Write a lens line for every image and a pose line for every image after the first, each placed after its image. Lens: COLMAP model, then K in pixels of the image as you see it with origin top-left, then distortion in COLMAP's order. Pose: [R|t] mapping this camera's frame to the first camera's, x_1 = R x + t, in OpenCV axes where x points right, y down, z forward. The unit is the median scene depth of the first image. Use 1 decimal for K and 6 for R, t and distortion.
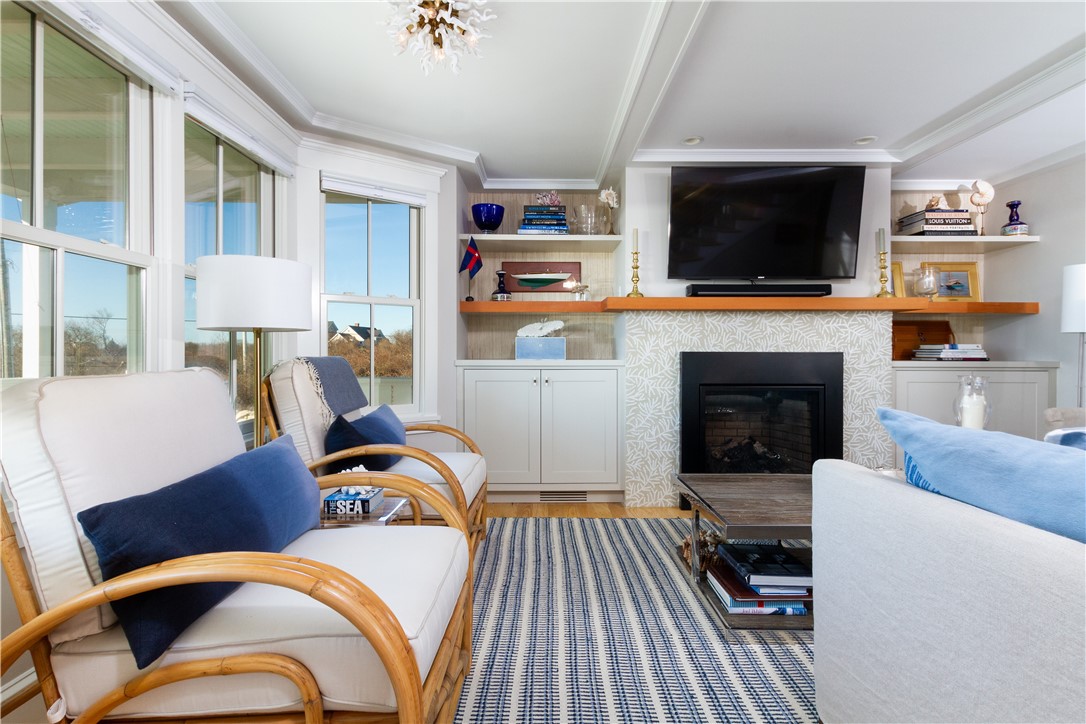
lens RADIAL K [[504.3, 0, 543.0], [0, 504.3, 362.0], [0, 0, 1]] dist [0.004061, -0.000268]
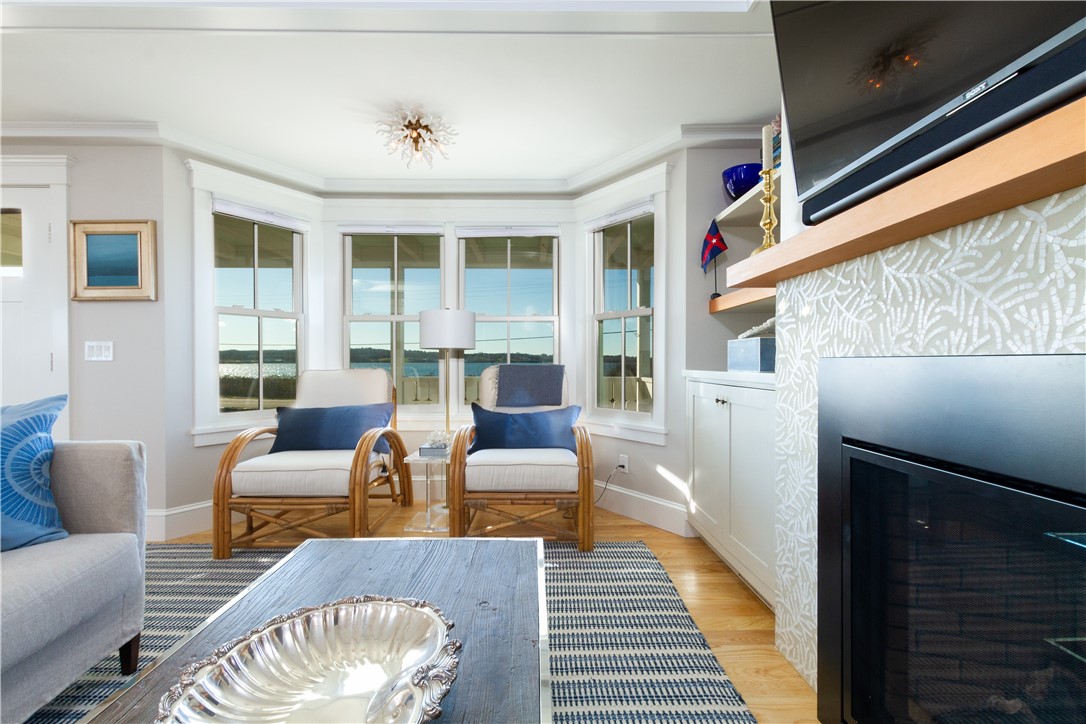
lens RADIAL K [[504.3, 0, 543.0], [0, 504.3, 362.0], [0, 0, 1]] dist [0.004061, -0.000268]
pose [[-0.001662, 0.000186, -0.999999, 0.702489], [-0.012691, 0.999919, 0.000207, -0.013401], [0.999918, 0.012691, -0.001659, 0.749040]]
